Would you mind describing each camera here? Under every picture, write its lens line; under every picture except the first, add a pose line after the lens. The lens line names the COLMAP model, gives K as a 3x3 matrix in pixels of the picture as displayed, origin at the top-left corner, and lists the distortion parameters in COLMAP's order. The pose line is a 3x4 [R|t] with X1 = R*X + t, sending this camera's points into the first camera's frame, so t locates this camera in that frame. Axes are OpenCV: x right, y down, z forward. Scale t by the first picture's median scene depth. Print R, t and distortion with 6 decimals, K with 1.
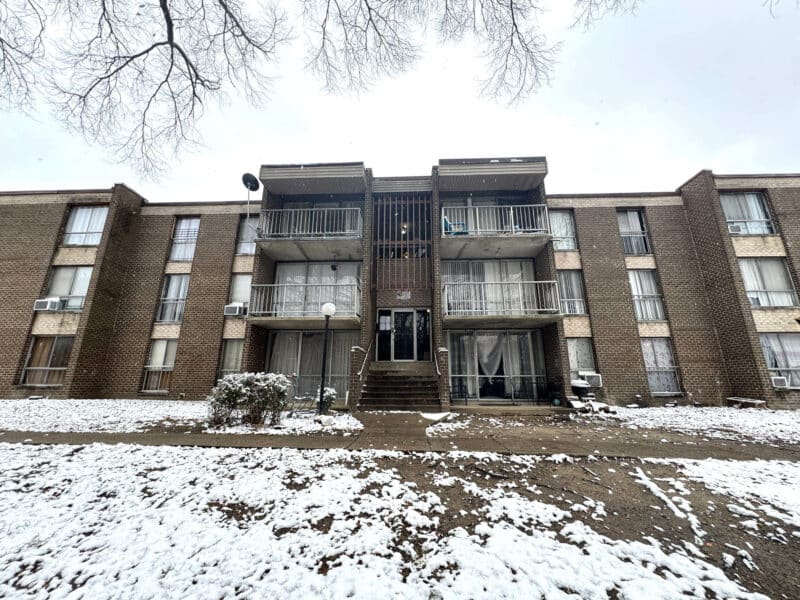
lens RADIAL K [[318.0, 0, 400.6], [0, 318.0, 299.8], [0, 0, 1]] dist [-0.000817, -0.000138]
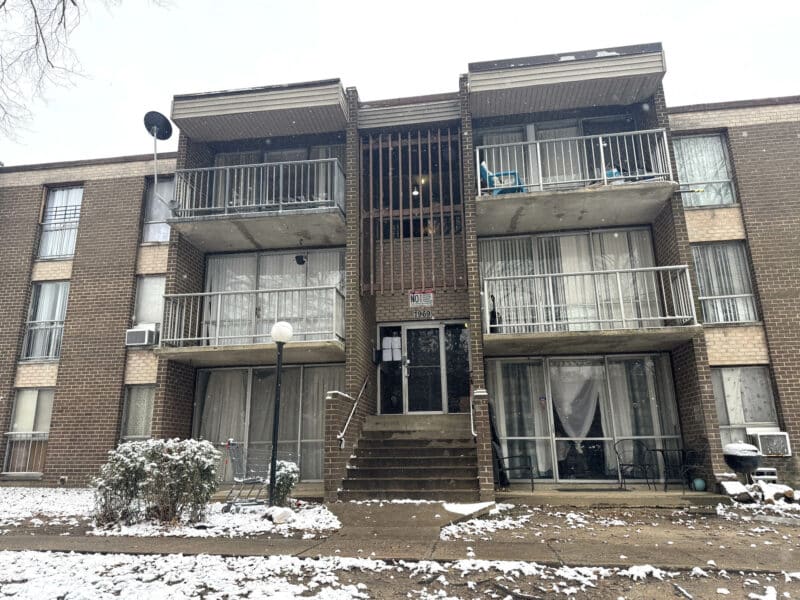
lens RADIAL K [[588.9, 0, 398.0], [0, 588.9, 294.4], [0, 0, 1]] dist [0.057313, -0.067640]
pose [[0.994095, -0.041604, -0.100224, 0.083295], [0.040472, 0.999092, -0.013303, -0.013988], [0.100686, 0.009168, 0.994876, -0.080144]]
